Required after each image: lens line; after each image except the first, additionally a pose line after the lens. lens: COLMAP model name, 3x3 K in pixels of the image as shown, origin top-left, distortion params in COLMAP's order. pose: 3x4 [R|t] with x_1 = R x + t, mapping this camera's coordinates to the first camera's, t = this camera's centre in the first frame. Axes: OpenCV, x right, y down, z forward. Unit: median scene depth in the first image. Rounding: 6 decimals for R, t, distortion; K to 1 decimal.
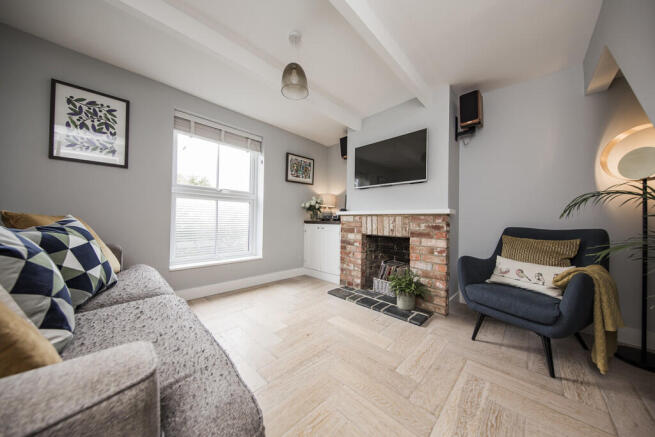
lens RADIAL K [[212.4, 0, 326.4], [0, 212.4, 219.2], [0, 0, 1]] dist [-0.000655, -0.000071]
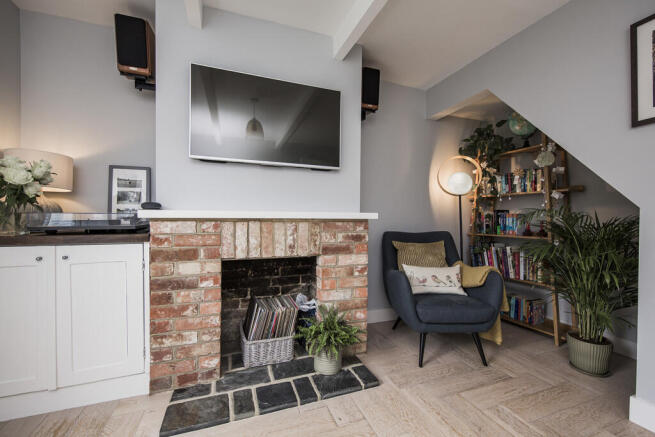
lens RADIAL K [[280.6, 0, 330.2], [0, 280.6, 220.0], [0, 0, 1]] dist [0.008854, -0.000524]
pose [[0.412018, -0.022447, 0.910899, -0.327065], [-0.002998, 0.999658, 0.025990, -0.039055], [-0.911171, -0.013440, 0.411810, 0.581095]]
